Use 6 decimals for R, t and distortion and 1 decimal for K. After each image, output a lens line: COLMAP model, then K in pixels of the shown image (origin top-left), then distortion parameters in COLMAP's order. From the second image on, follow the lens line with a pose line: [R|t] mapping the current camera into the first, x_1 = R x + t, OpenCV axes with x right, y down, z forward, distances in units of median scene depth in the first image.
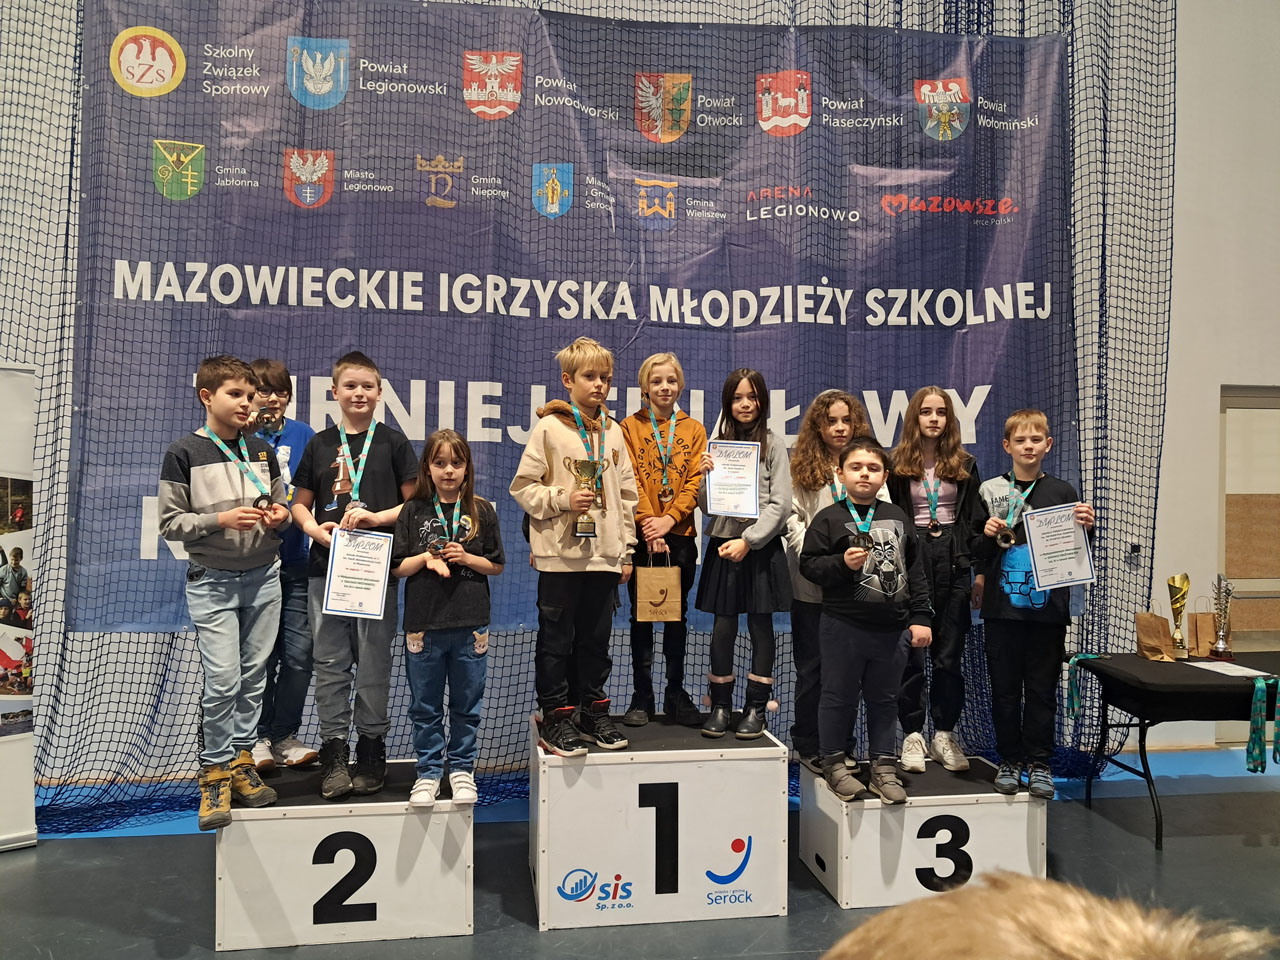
lens RADIAL K [[1039.9, 0, 623.5], [0, 1039.9, 478.0], [0, 0, 1]] dist [0.119731, -0.333800]
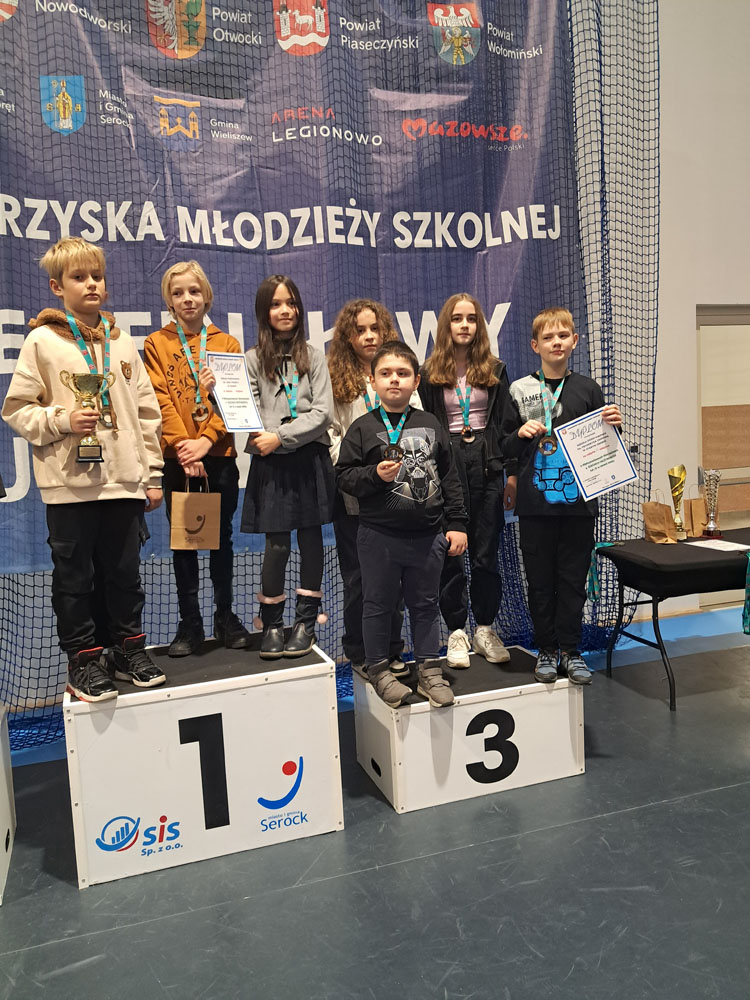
lens RADIAL K [[773.6, 0, 358.4], [0, 773.6, 483.2], [0, 0, 1]] dist [0.006960, -0.000097]
pose [[0.985501, -0.067400, 0.155707, 0.062662], [0.056234, 0.995594, 0.075037, 0.029425], [-0.160078, -0.065193, 0.984949, 0.241273]]
